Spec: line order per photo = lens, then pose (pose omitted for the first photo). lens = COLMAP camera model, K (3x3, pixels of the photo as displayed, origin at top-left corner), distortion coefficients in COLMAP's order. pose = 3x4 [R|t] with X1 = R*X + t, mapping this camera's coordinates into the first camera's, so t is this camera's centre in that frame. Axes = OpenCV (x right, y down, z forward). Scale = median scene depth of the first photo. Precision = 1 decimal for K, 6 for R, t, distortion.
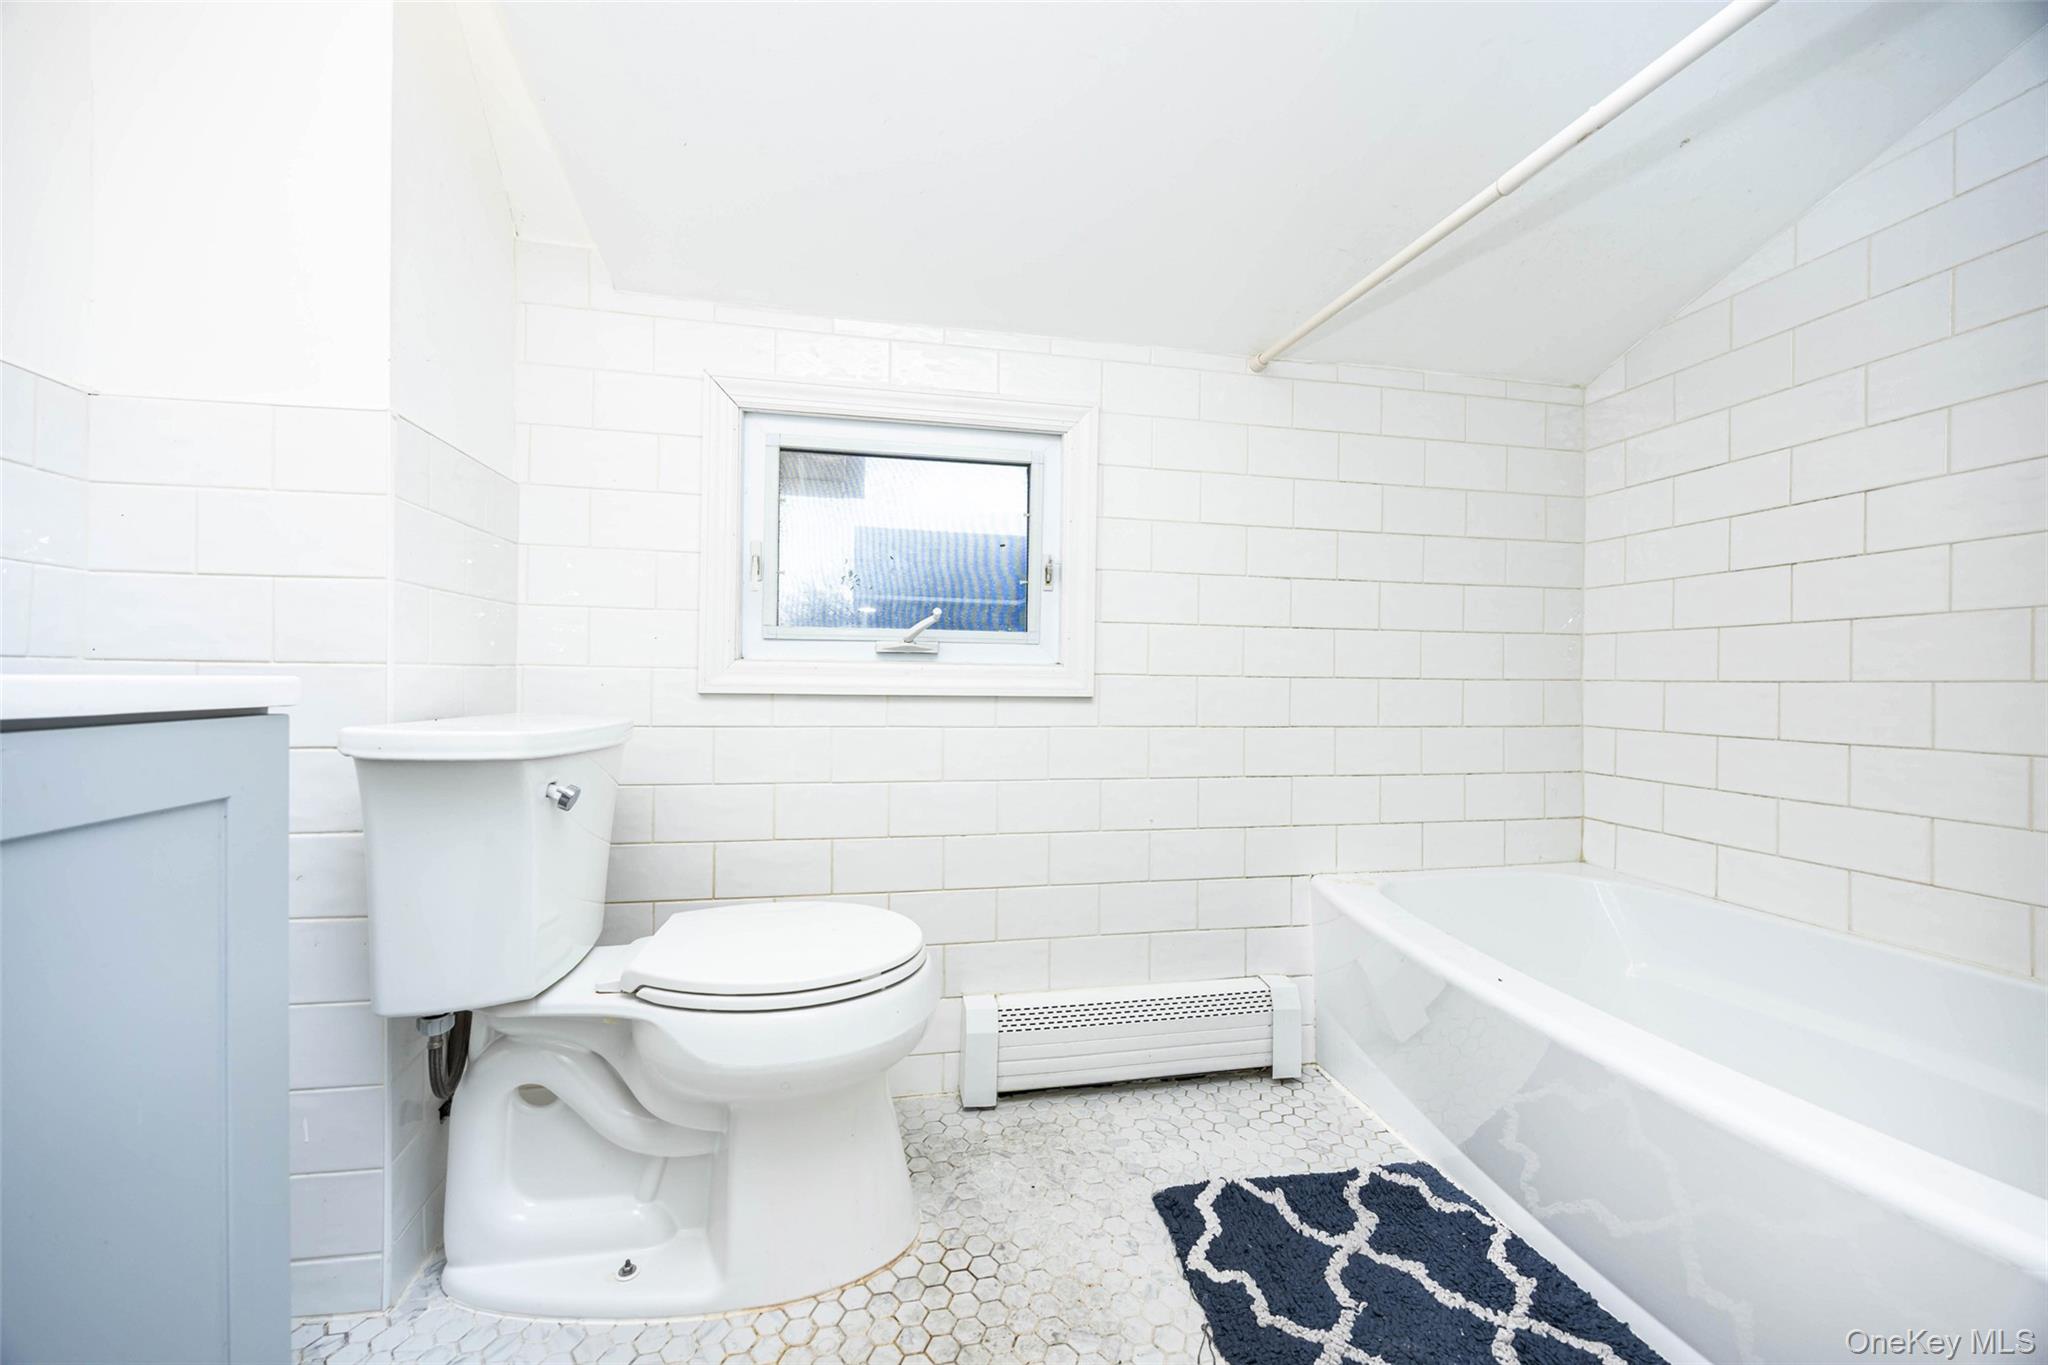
lens RADIAL K [[798.1, 0, 1023.1], [0, 798.1, 665.2], [0, 0, 1]] dist [0.007909, -0.000130]
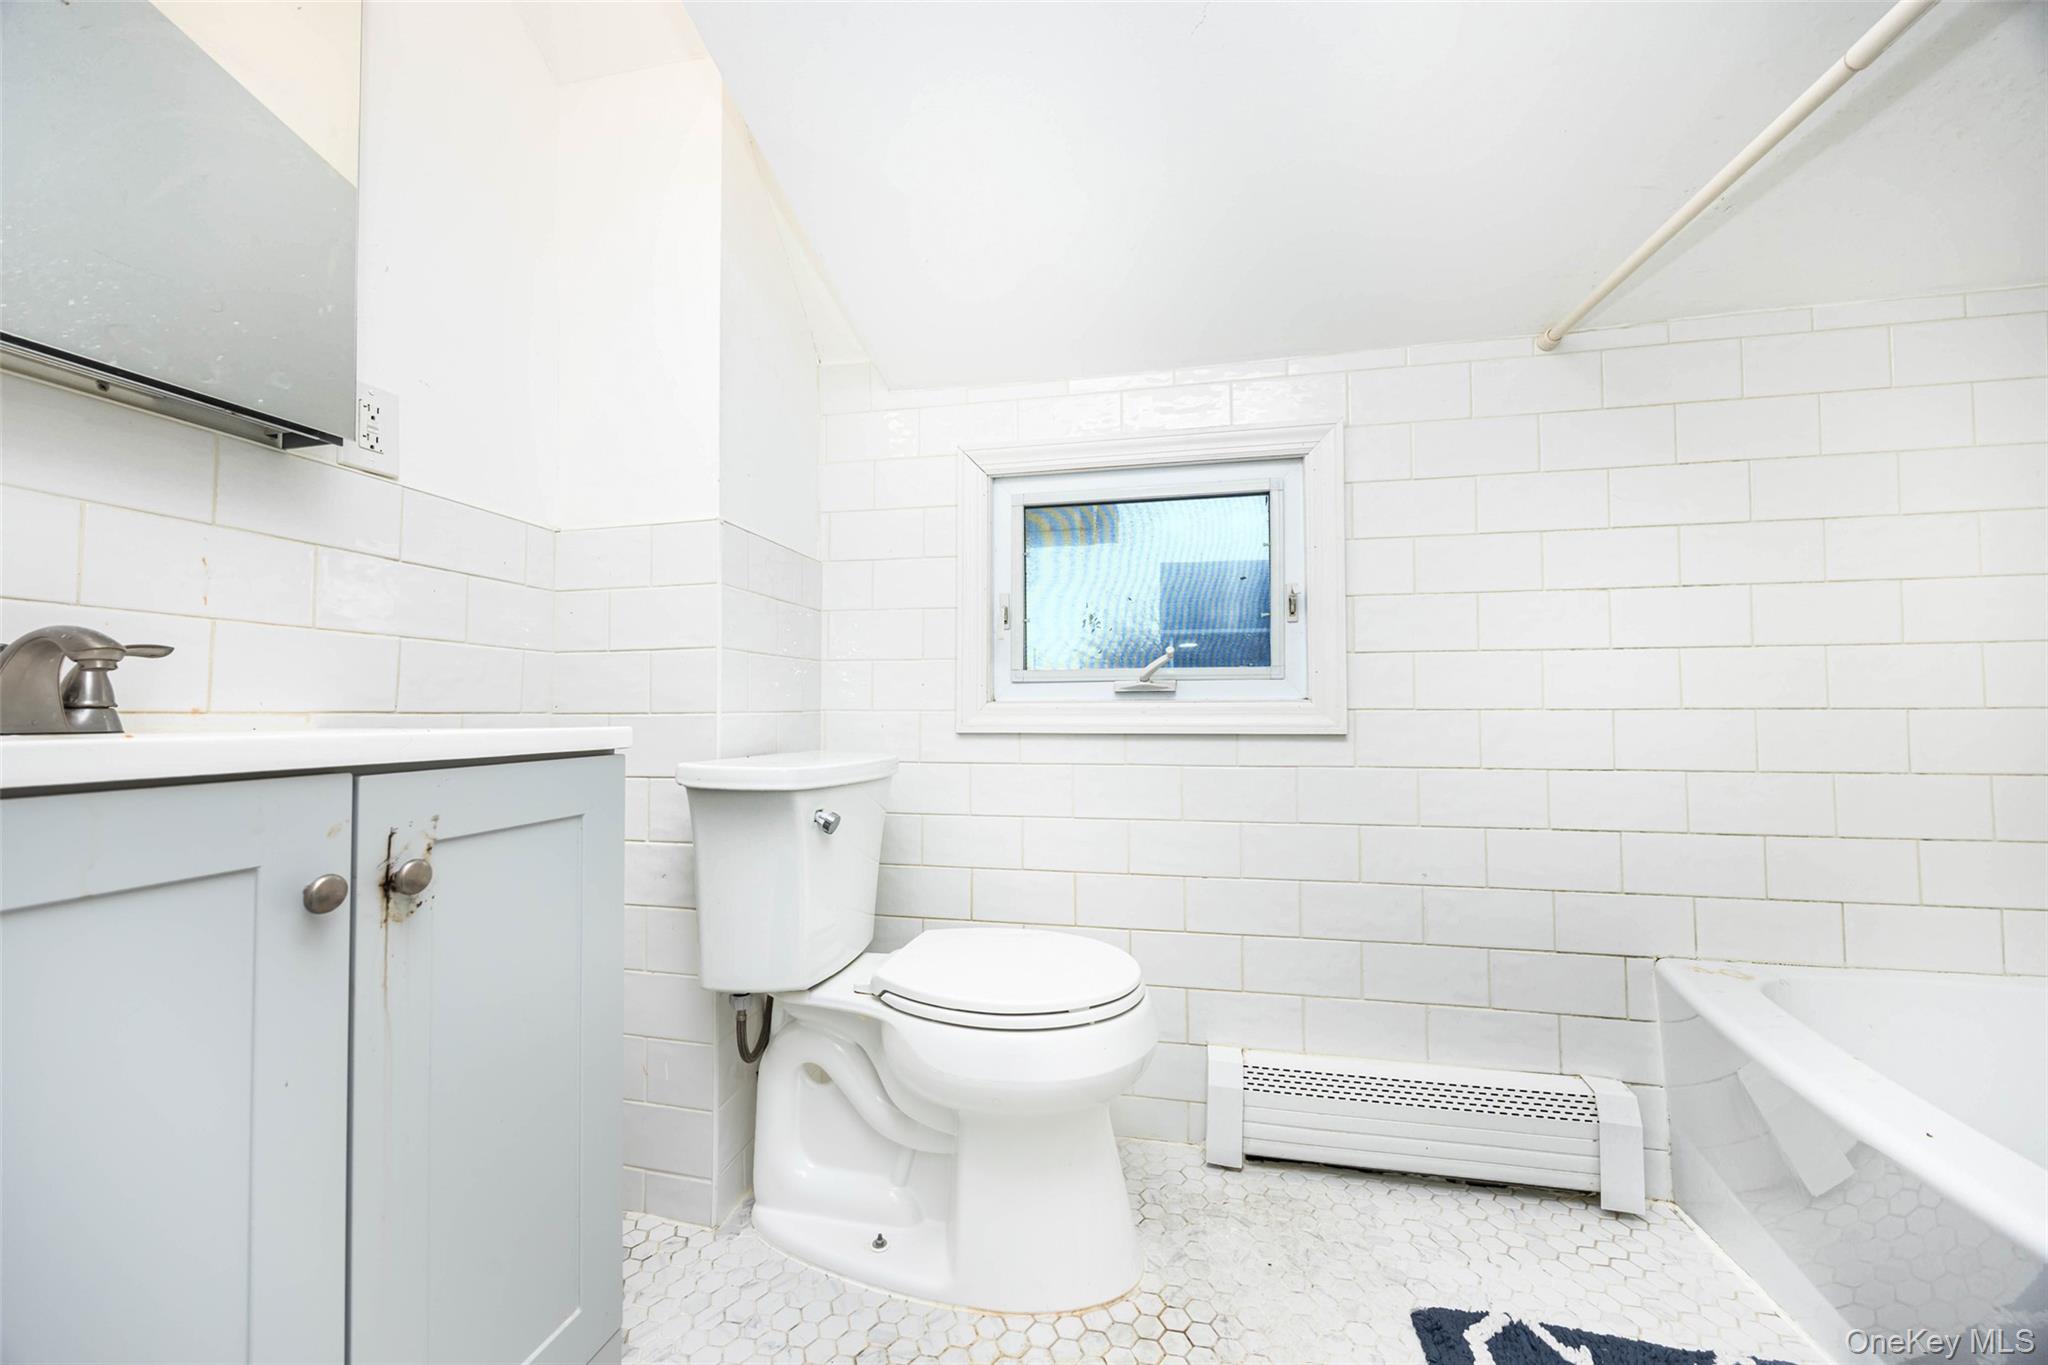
lens RADIAL K [[798.1, 0, 1023.1], [0, 798.1, 665.2], [0, 0, 1]] dist [0.007909, -0.000130]
pose [[0.917978, -0.038133, -0.394794, 0.130110], [0.021849, 0.998718, -0.045662, -0.006798], [0.396030, 0.033291, 0.917634, 0.007727]]
